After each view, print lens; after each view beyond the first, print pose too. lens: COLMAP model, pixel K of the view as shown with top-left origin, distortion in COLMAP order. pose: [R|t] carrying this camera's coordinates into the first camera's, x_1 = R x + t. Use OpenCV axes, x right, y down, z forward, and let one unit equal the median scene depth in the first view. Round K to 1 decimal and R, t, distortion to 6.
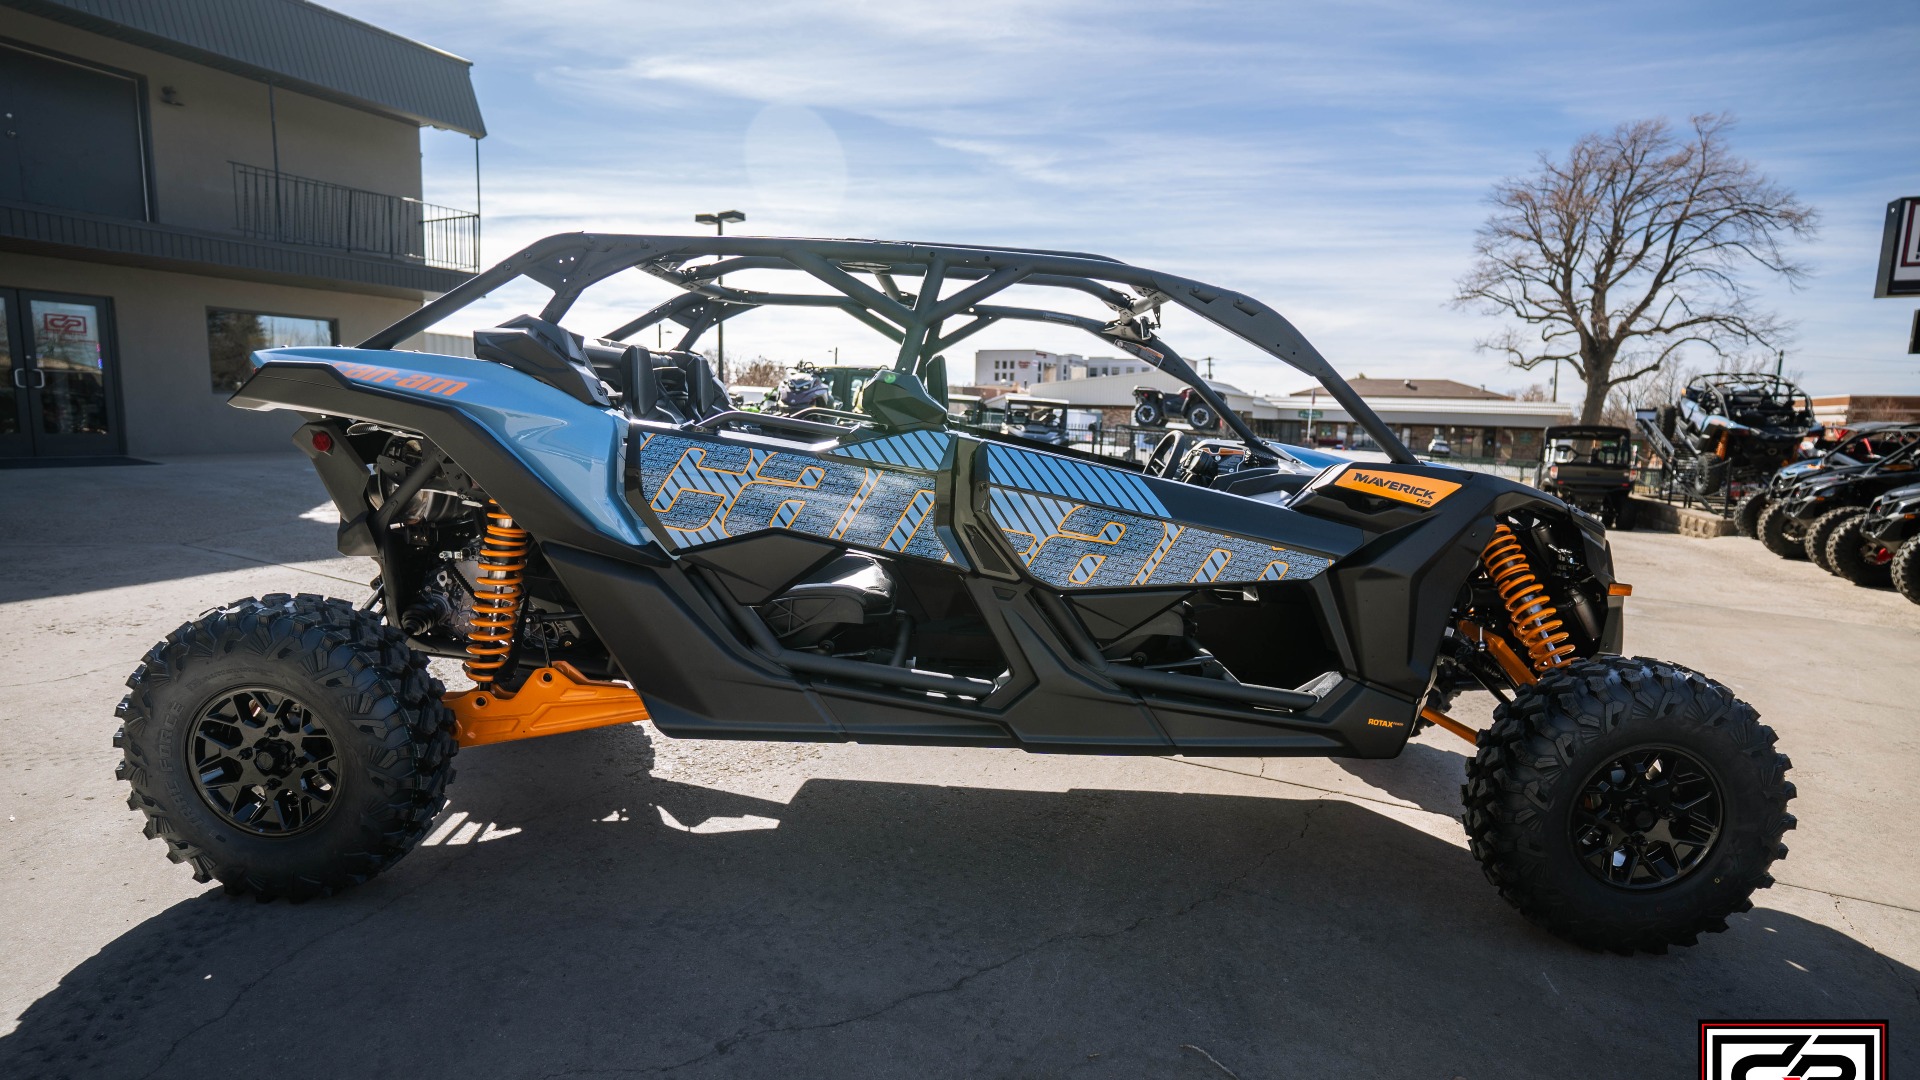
lens RADIAL K [[951.4, 0, 957.9], [0, 951.4, 538.2], [0, 0, 1]] dist [-0.068372, 0.031156]
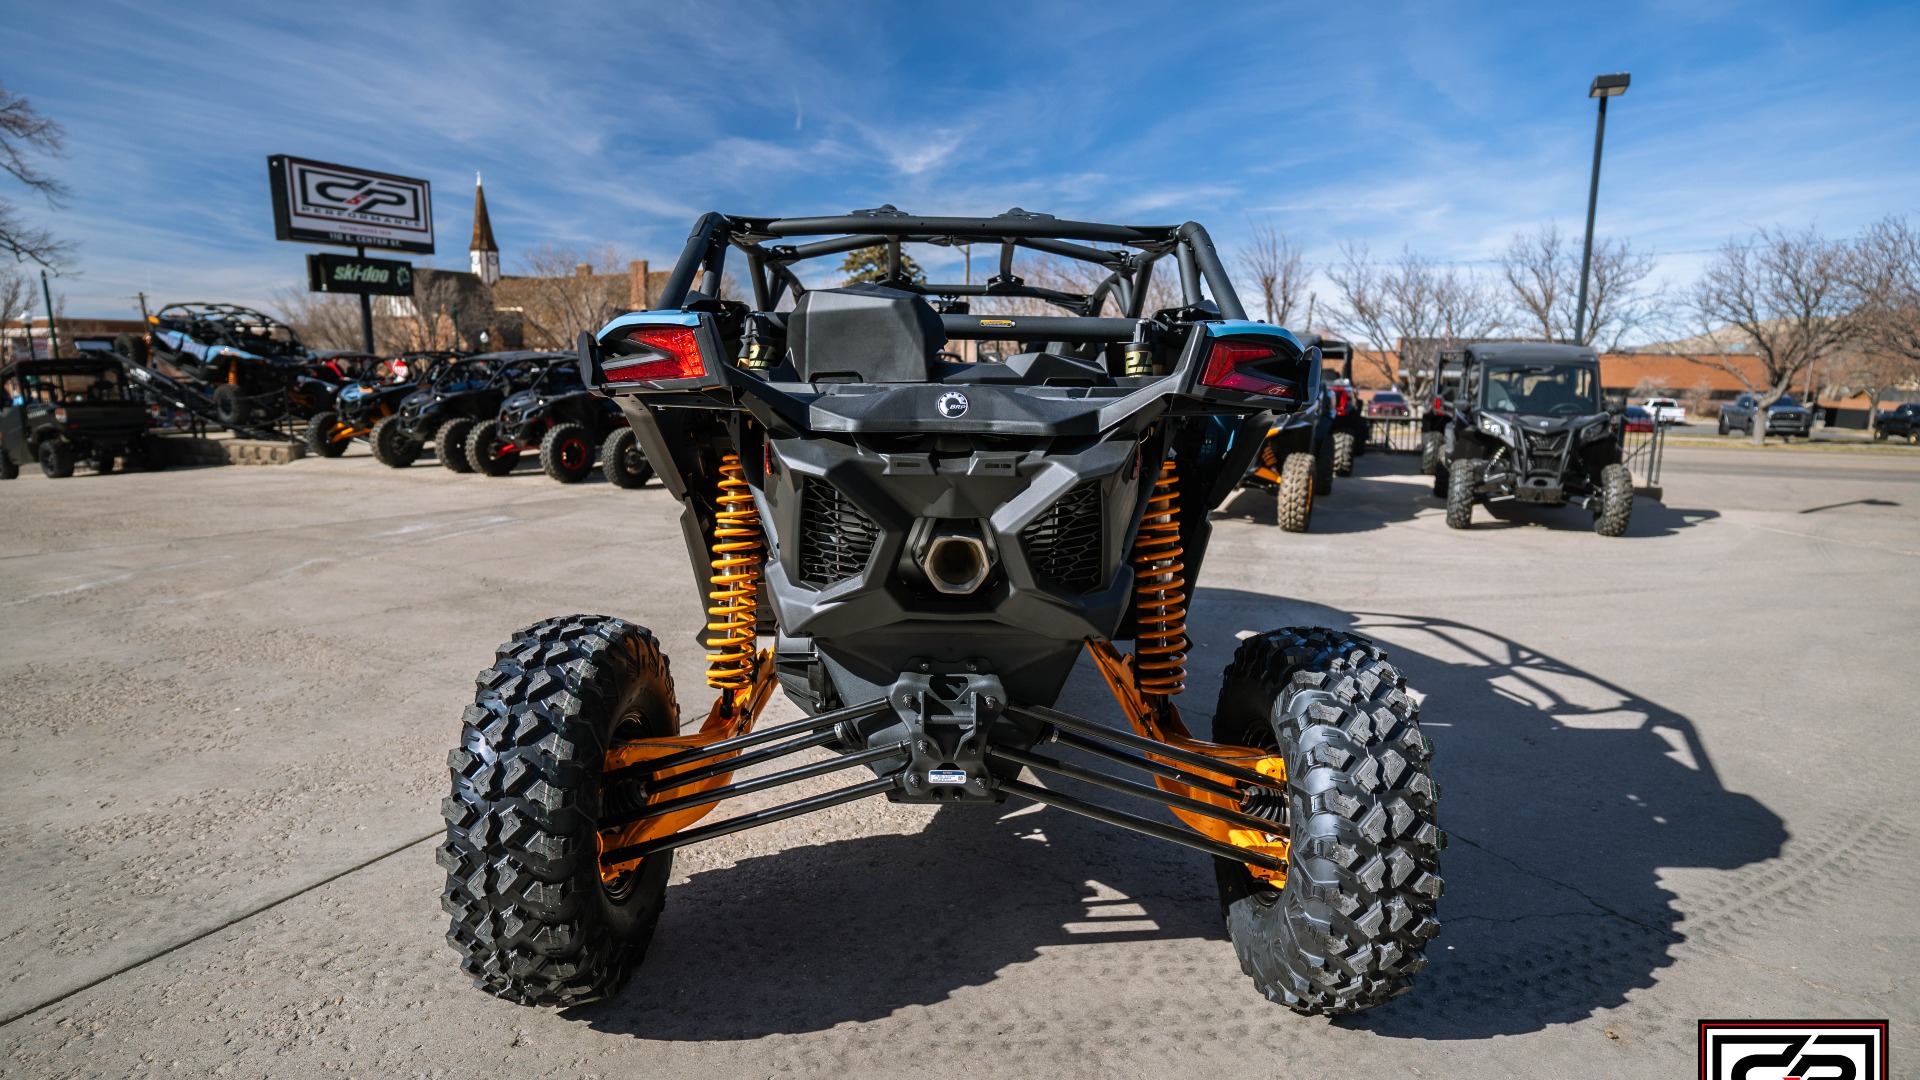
lens RADIAL K [[951.4, 0, 957.9], [0, 951.4, 538.2], [0, 0, 1]] dist [-0.068372, 0.031156]
pose [[-0.012047, -0.208458, 0.977957, -0.109188], [0.124929, 0.970051, 0.208312, -0.016979], [-0.992093, 0.124685, 0.014356, 0.092604]]
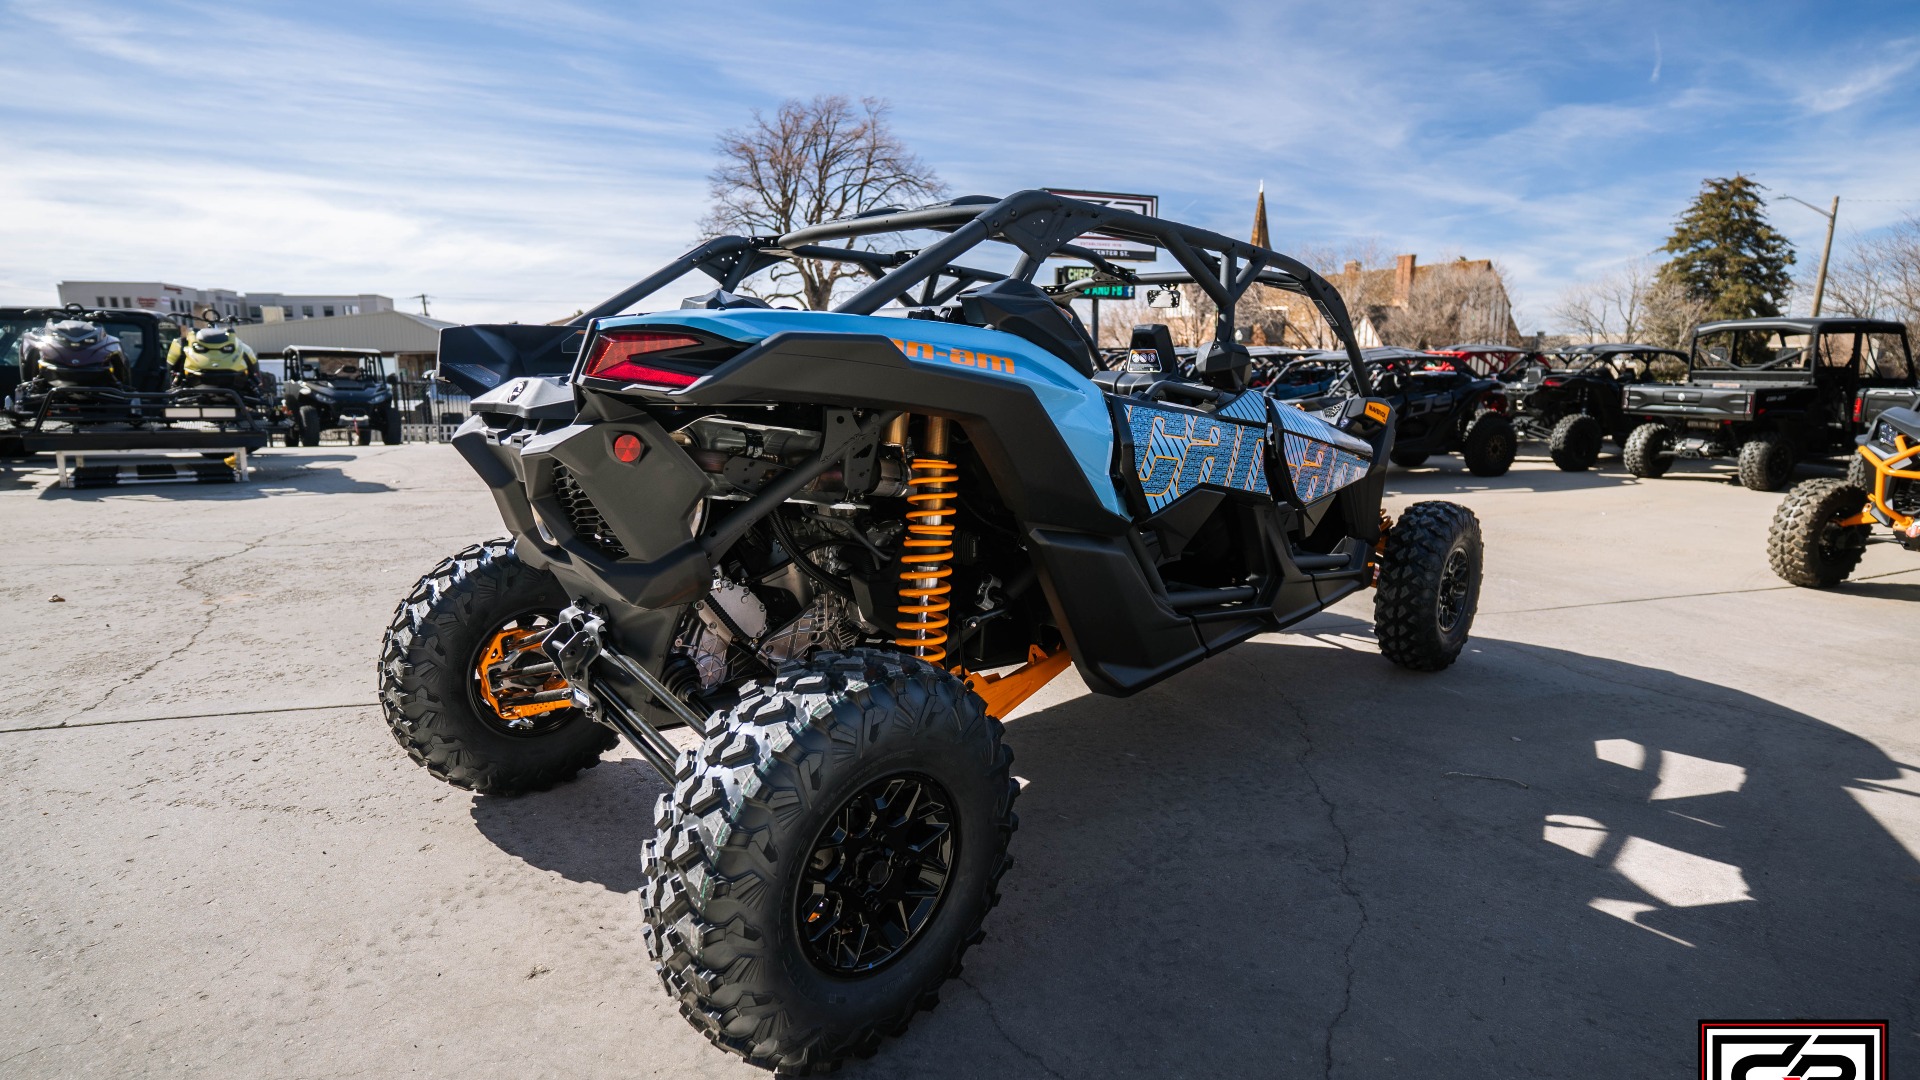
lens RADIAL K [[960.2, 0, 951.4], [0, 960.2, 538.6], [0, 0, 1]] dist [-0.078316, 0.036055]
pose [[0.699922, -0.159325, 0.696222, -0.085072], [0.114439, 0.987224, 0.110872, -0.007487], [-0.704992, 0.002074, 0.709213, 0.028672]]
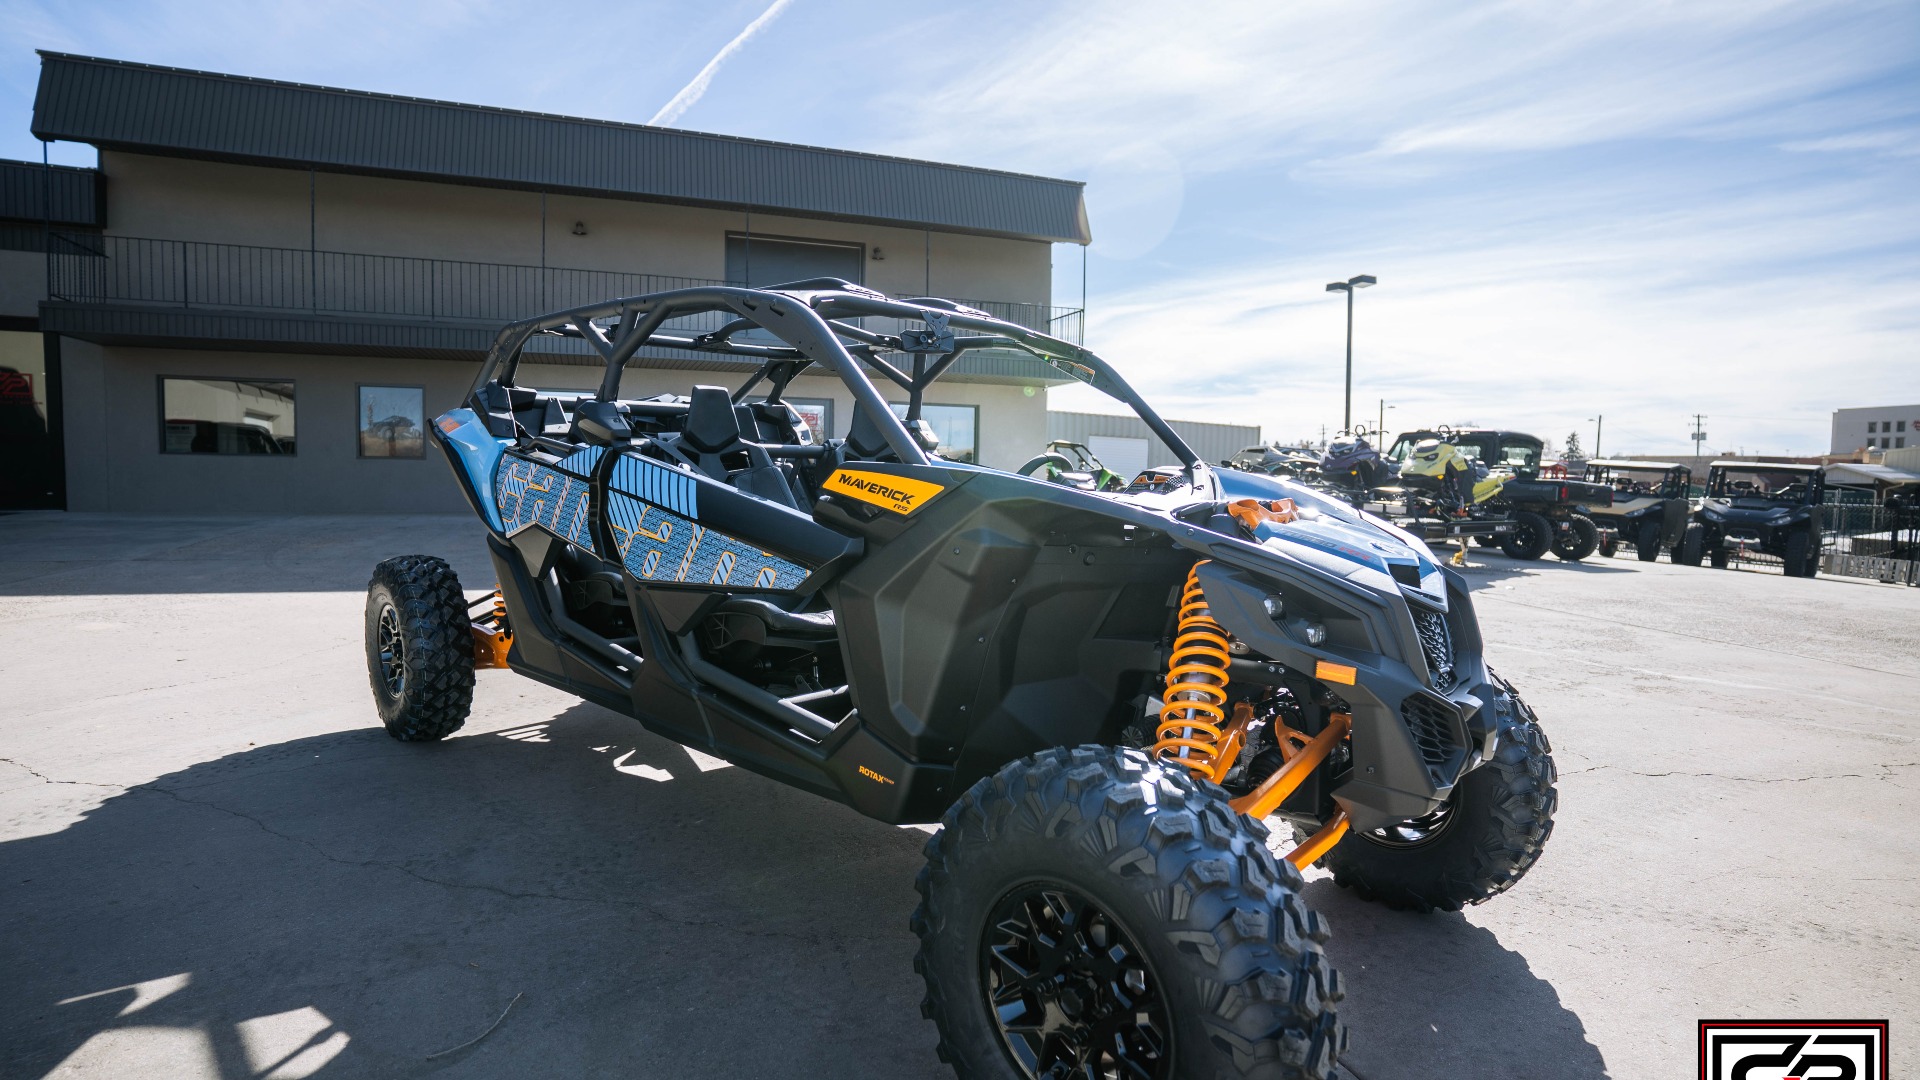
lens RADIAL K [[951.4, 0, 957.9], [0, 951.4, 538.2], [0, 0, 1]] dist [-0.068372, 0.031156]
pose [[0.718997, 0.032173, -0.694268, 0.082659], [-0.090516, 0.994755, -0.047643, 0.001664], [0.689093, 0.097098, 0.718138, 0.032699]]
